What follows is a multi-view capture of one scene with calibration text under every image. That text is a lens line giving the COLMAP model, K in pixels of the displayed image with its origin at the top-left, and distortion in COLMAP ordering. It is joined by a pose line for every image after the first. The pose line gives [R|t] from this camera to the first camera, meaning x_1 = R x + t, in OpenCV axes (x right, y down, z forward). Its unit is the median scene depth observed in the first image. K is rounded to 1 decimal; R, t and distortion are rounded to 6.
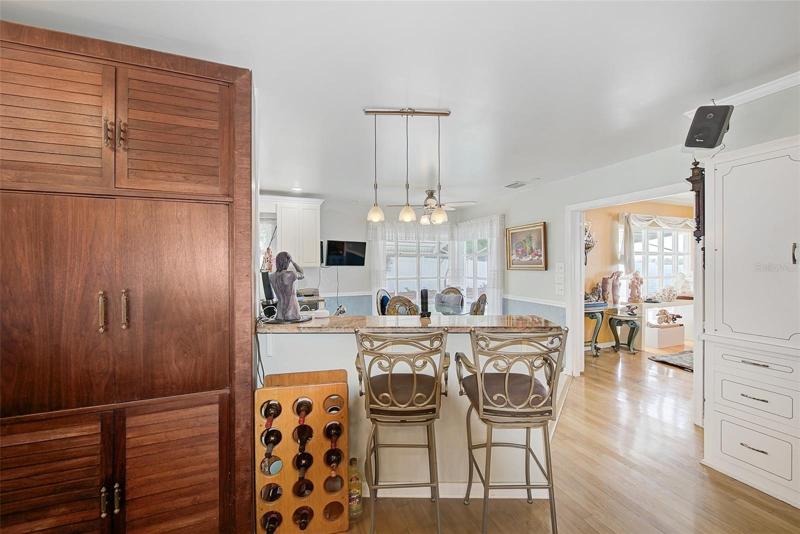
lens RADIAL K [[332.6, 0, 401.4], [0, 332.6, 265.9], [0, 0, 1]] dist [-0.000243, 0.000035]
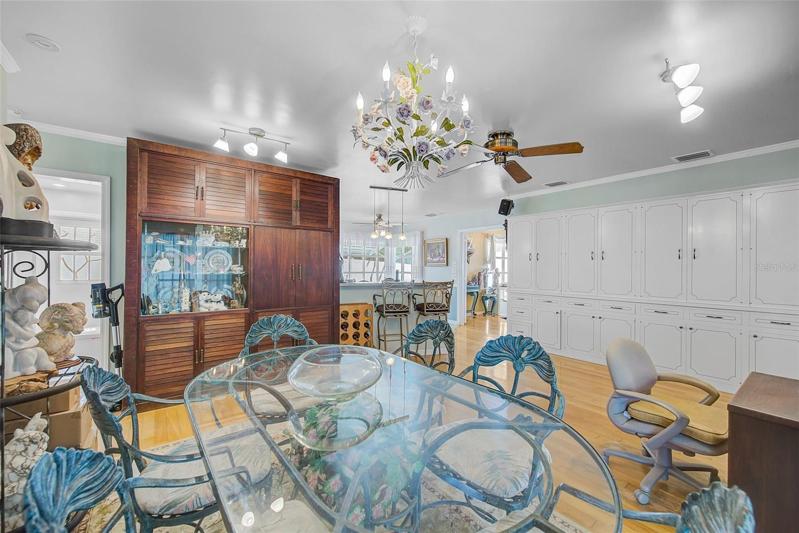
lens RADIAL K [[332.2, 0, 399.8], [0, 332.2, 265.5], [0, 0, 1]] dist [-0.000243, 0.000035]
pose [[0.964035, 0.016732, 0.265248, -0.225574], [-0.014390, 0.999838, -0.010772, 0.027569], [-0.265385, 0.006567, 0.964120, -0.520899]]
